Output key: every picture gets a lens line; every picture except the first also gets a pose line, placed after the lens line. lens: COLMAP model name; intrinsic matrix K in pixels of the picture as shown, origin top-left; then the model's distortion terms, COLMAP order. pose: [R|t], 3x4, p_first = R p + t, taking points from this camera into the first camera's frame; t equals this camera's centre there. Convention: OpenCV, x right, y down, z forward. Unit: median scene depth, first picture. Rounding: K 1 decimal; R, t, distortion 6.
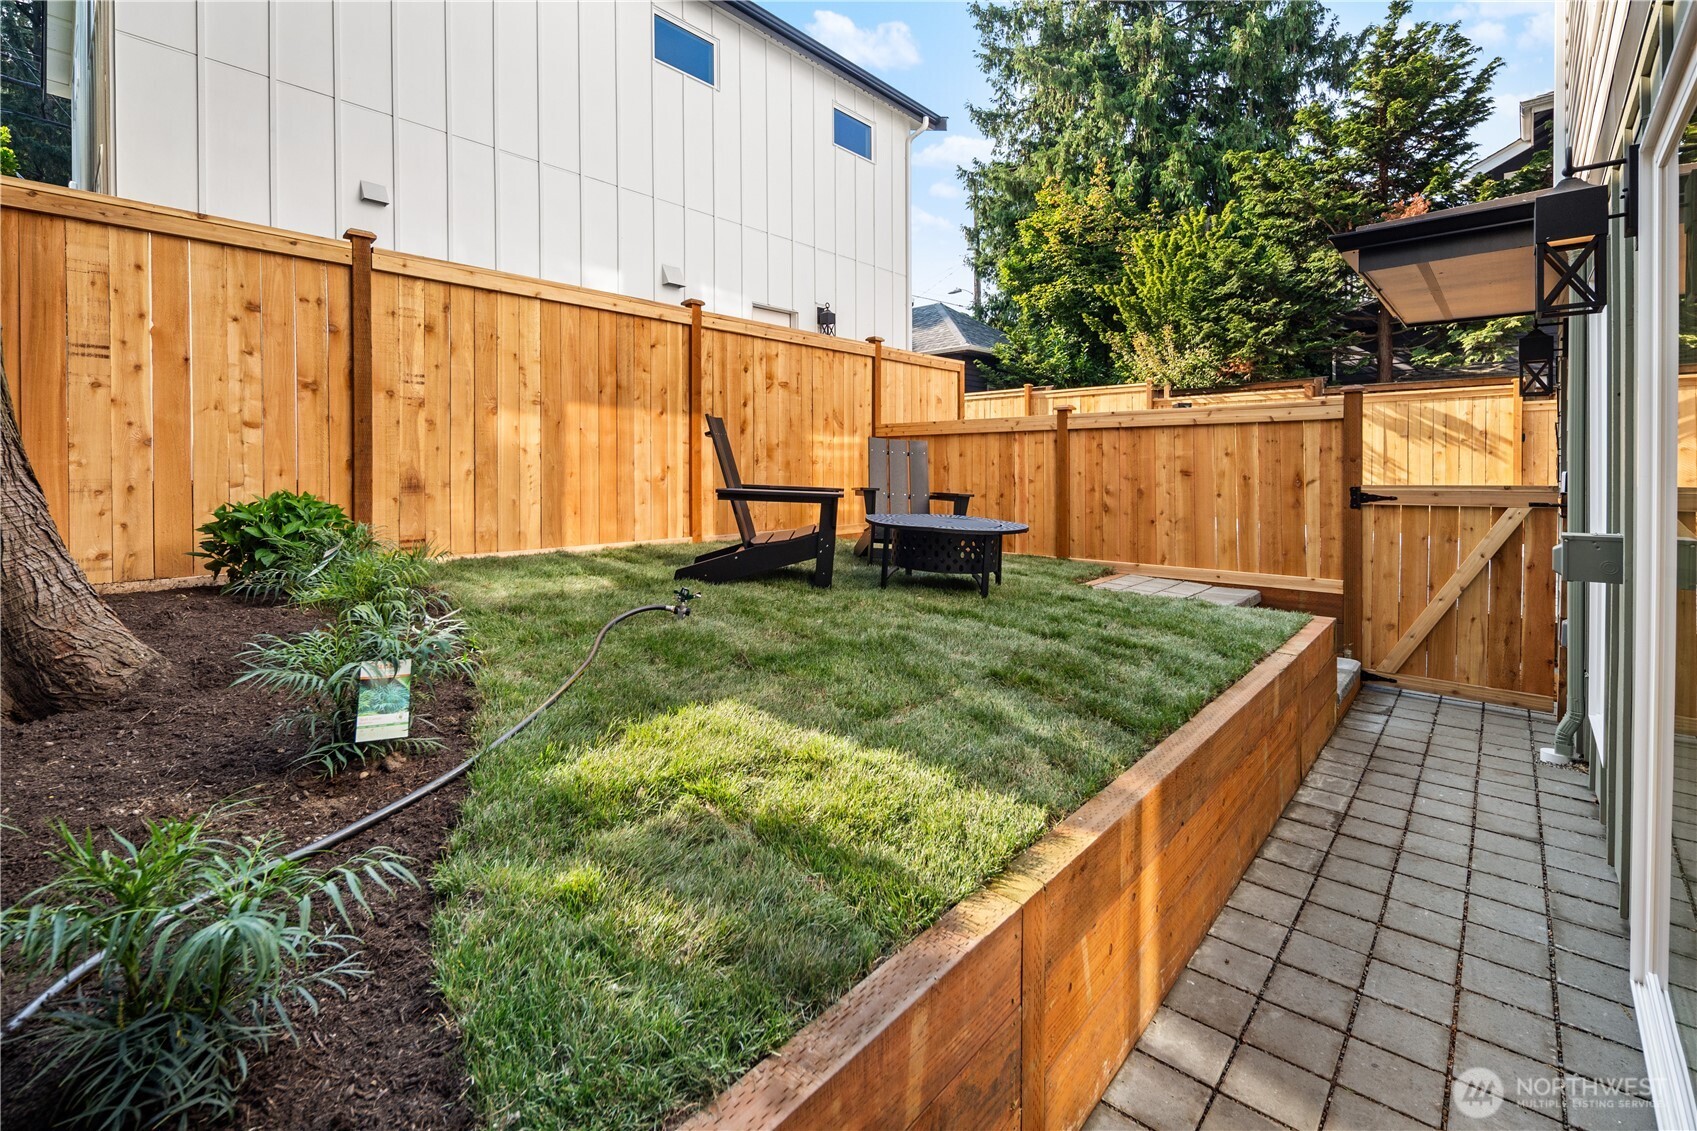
lens RADIAL K [[740.1, 0, 854.8], [0, 740.1, 569.5], [0, 0, 1]] dist [-0.000813, -0.000482]
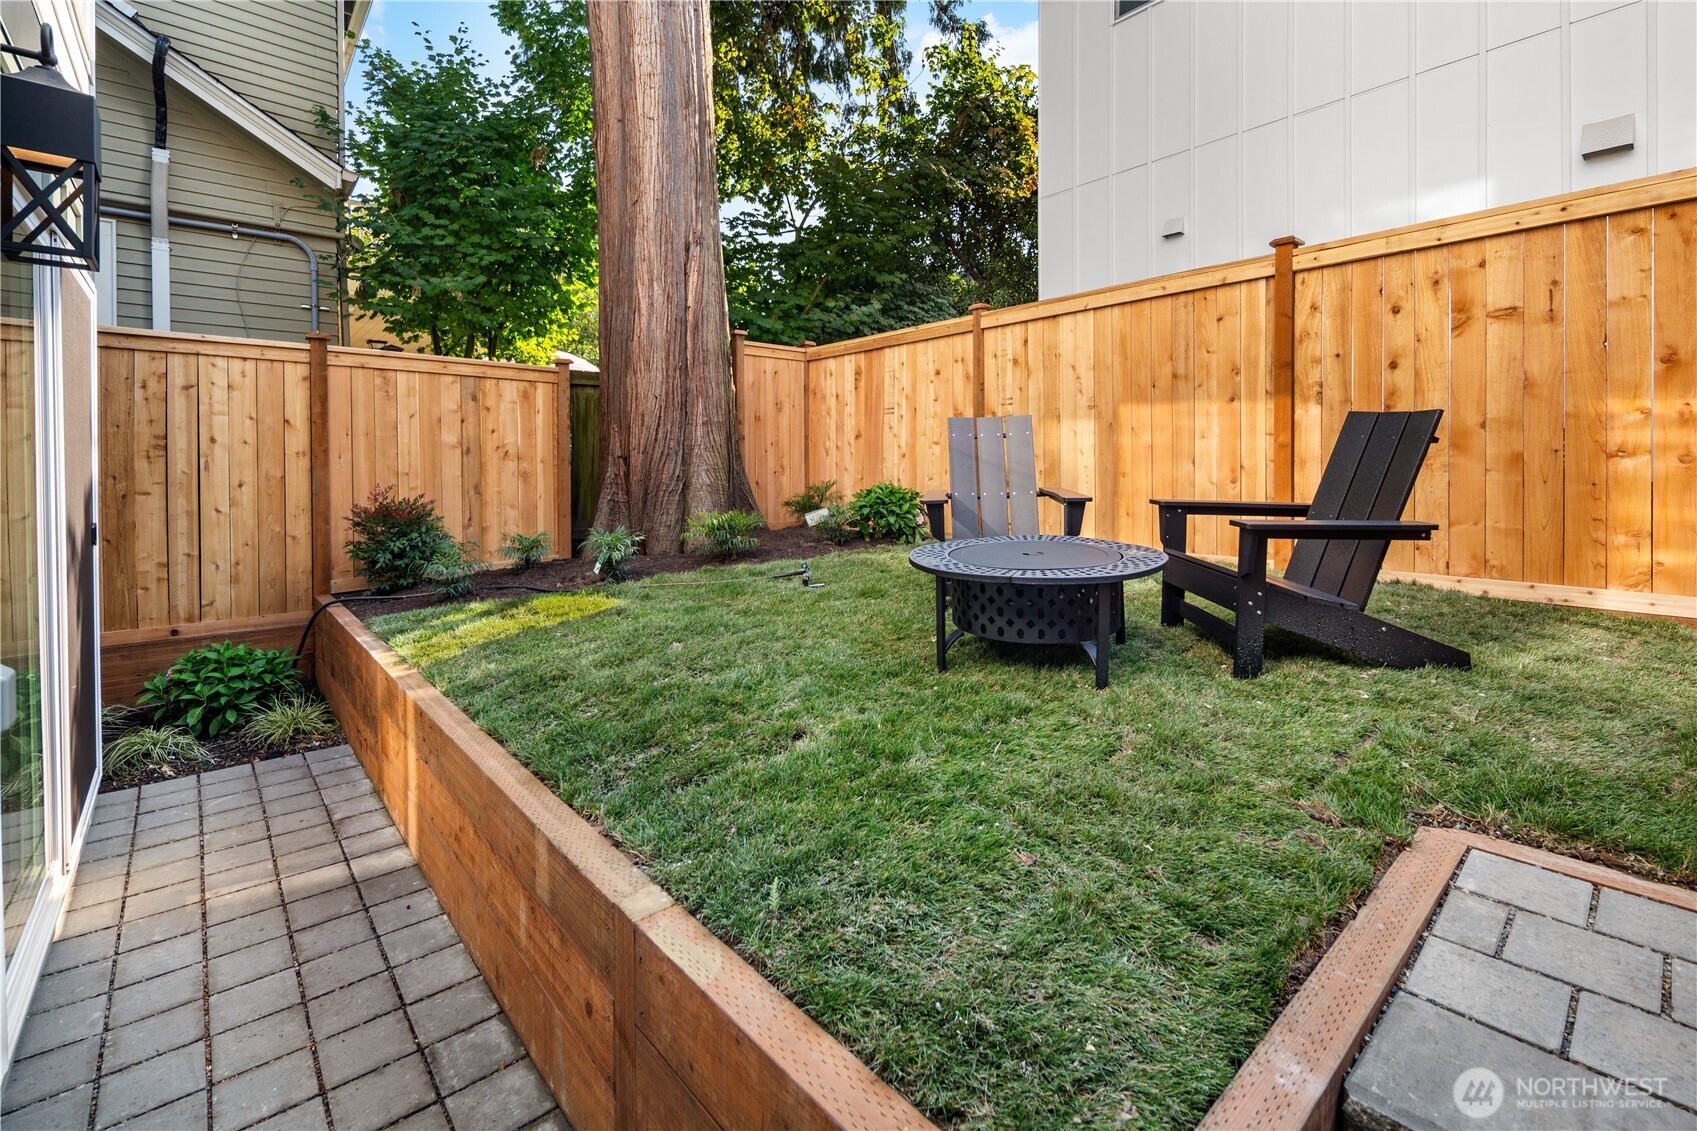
lens RADIAL K [[740.1, 0, 854.8], [0, 740.1, 569.5], [0, 0, 1]] dist [-0.000813, -0.000482]
pose [[-0.124908, 0.136375, -0.982751, 0.634274], [-0.125467, 0.980386, 0.151994, -0.106418], [0.984203, 0.142288, -0.105348, 0.744136]]
